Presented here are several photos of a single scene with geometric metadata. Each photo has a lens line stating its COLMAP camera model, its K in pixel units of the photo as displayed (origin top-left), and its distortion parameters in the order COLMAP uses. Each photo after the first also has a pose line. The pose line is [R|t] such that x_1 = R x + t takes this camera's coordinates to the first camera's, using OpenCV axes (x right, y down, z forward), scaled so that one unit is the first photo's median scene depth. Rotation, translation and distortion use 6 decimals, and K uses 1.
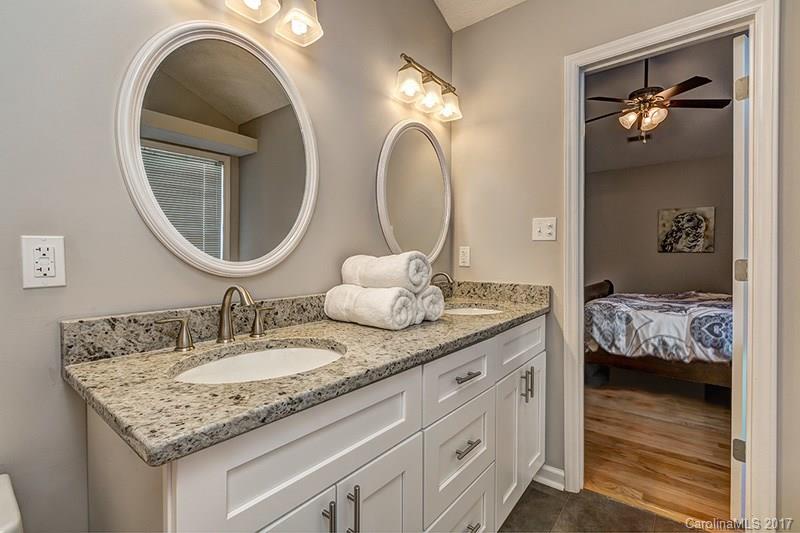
lens RADIAL K [[367.6, 0, 404.9], [0, 367.6, 259.7], [0, 0, 1]] dist [-0.001829, 0.001186]
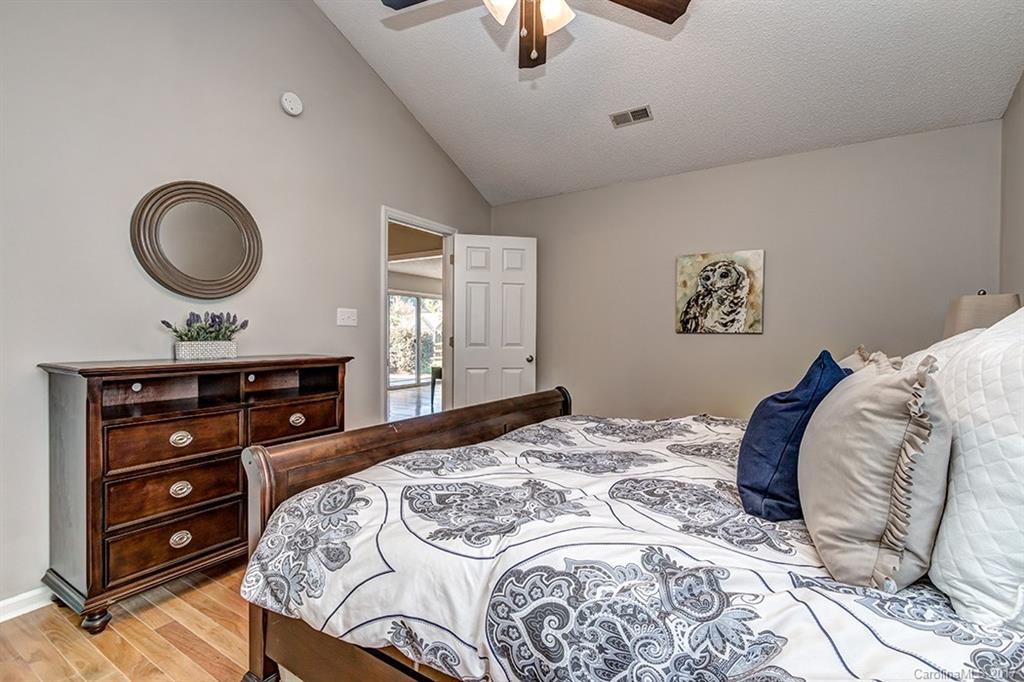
lens RADIAL K [[470.6, 0, 506.0], [0, 470.6, 343.1], [0, 0, 1]] dist [-0.001829, 0.001186]
pose [[0.995522, 0.005708, 0.094358, 0.382308], [-0.006039, 0.999977, 0.003221, -0.005525], [-0.094338, -0.003776, 0.995533, 0.328557]]
